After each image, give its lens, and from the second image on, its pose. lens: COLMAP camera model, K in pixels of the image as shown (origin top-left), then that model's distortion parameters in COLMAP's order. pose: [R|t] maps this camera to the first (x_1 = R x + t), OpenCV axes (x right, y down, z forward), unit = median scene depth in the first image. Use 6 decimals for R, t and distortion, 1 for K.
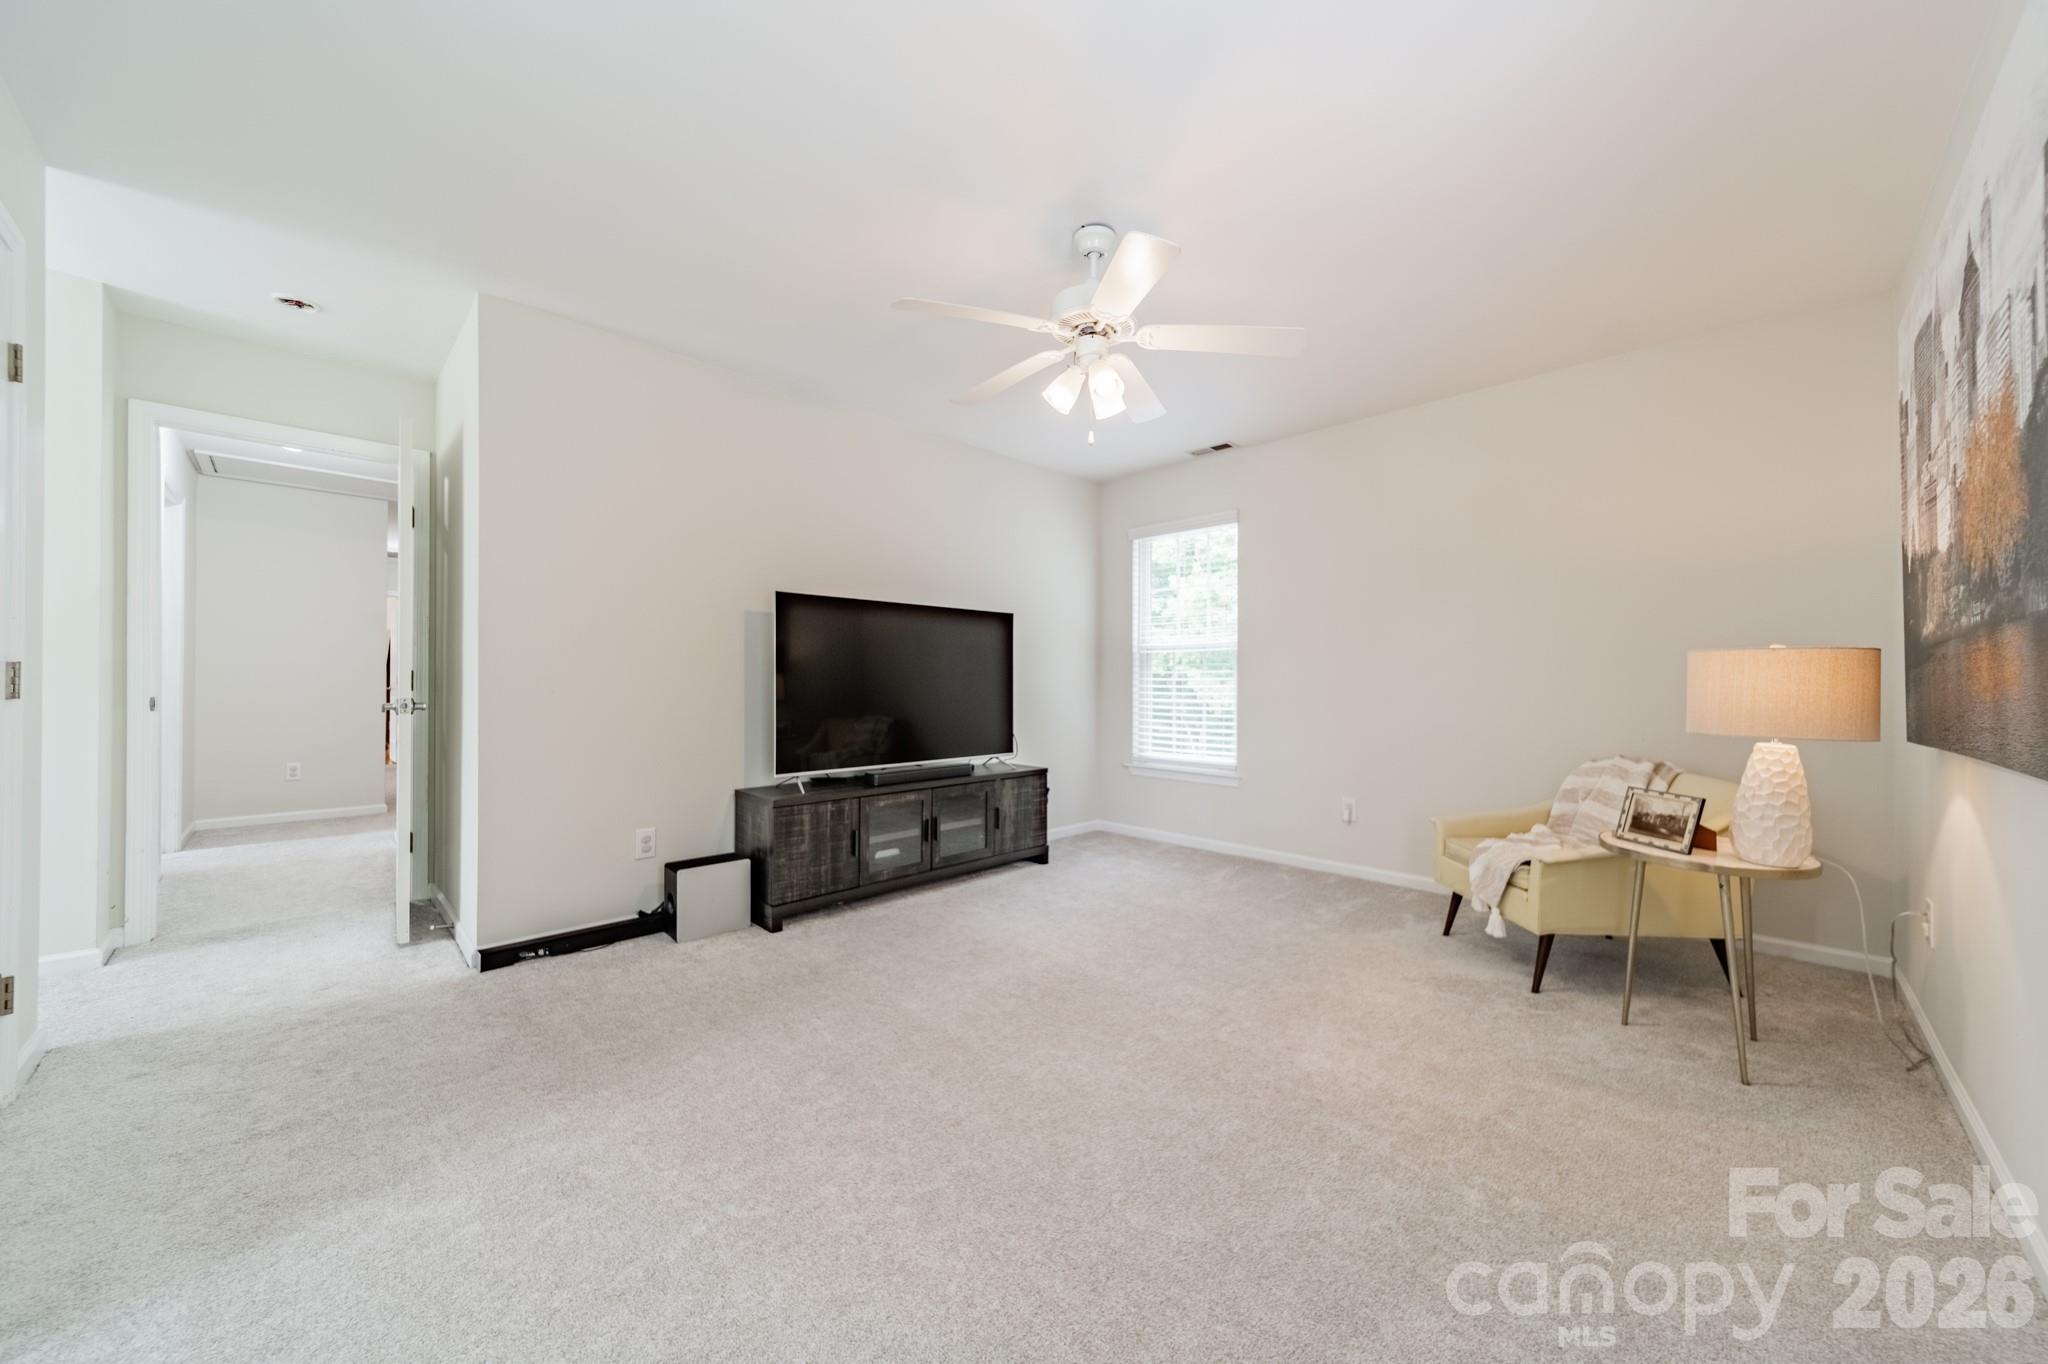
lens RADIAL K [[720.6, 0, 1031.2], [0, 720.6, 682.8], [0, 0, 1]] dist [0.007331, 0.000186]
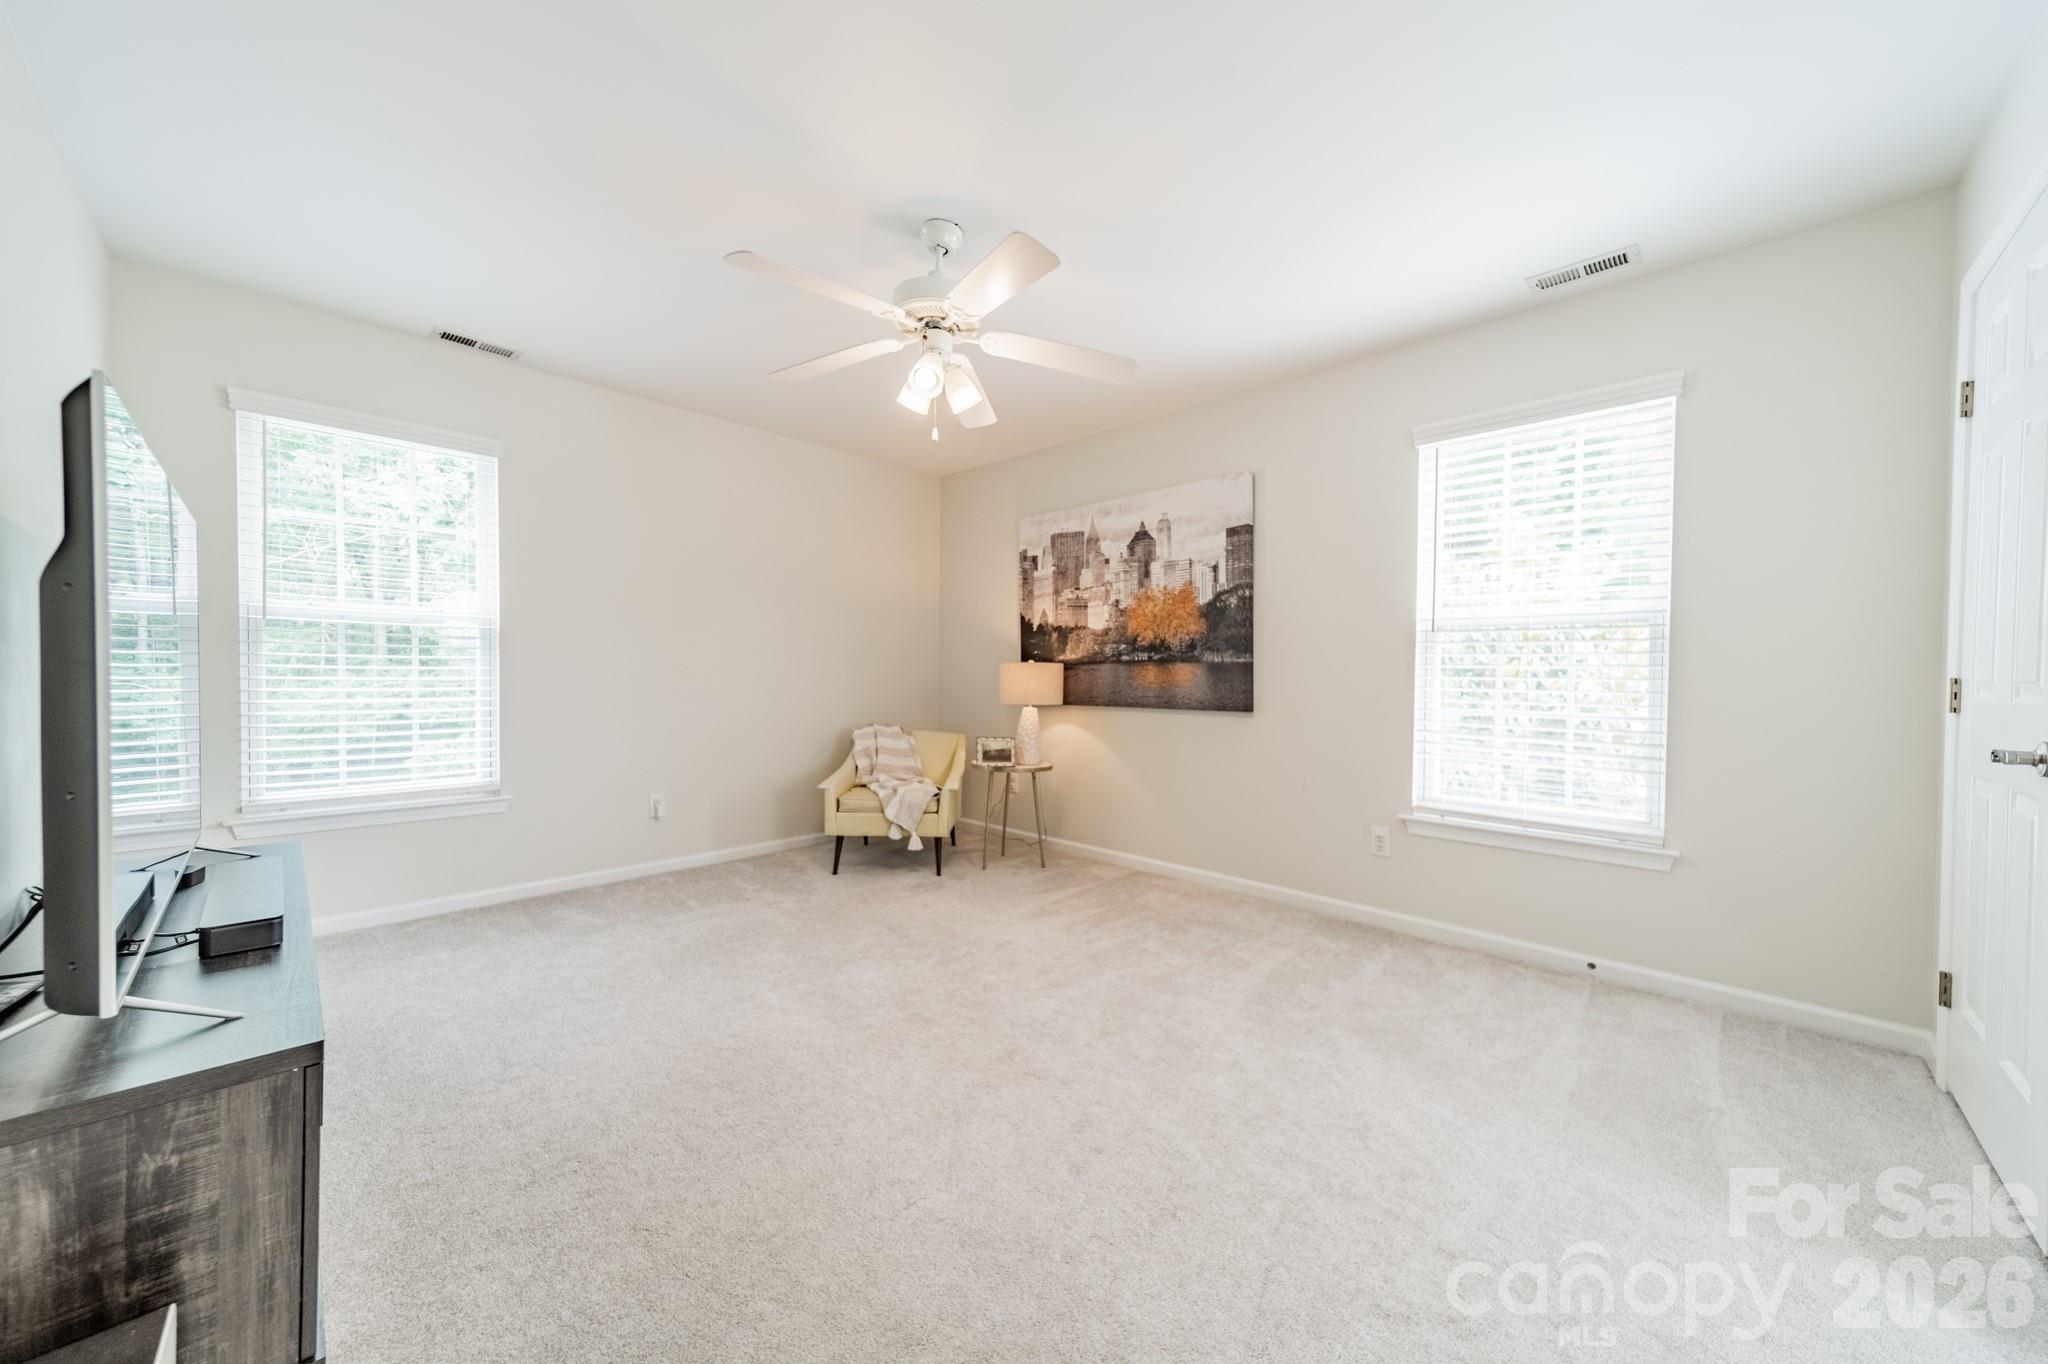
lens RADIAL K [[714.5, 0, 1016.8], [0, 714.5, 689.5], [0, 0, 1]] dist [0.014294, 0.000046]
pose [[-0.008355, -0.021873, 0.999726, -0.674245], [-0.011968, 0.999691, 0.021772, -0.009163], [-0.999893, -0.011783, -0.008614, 0.673853]]
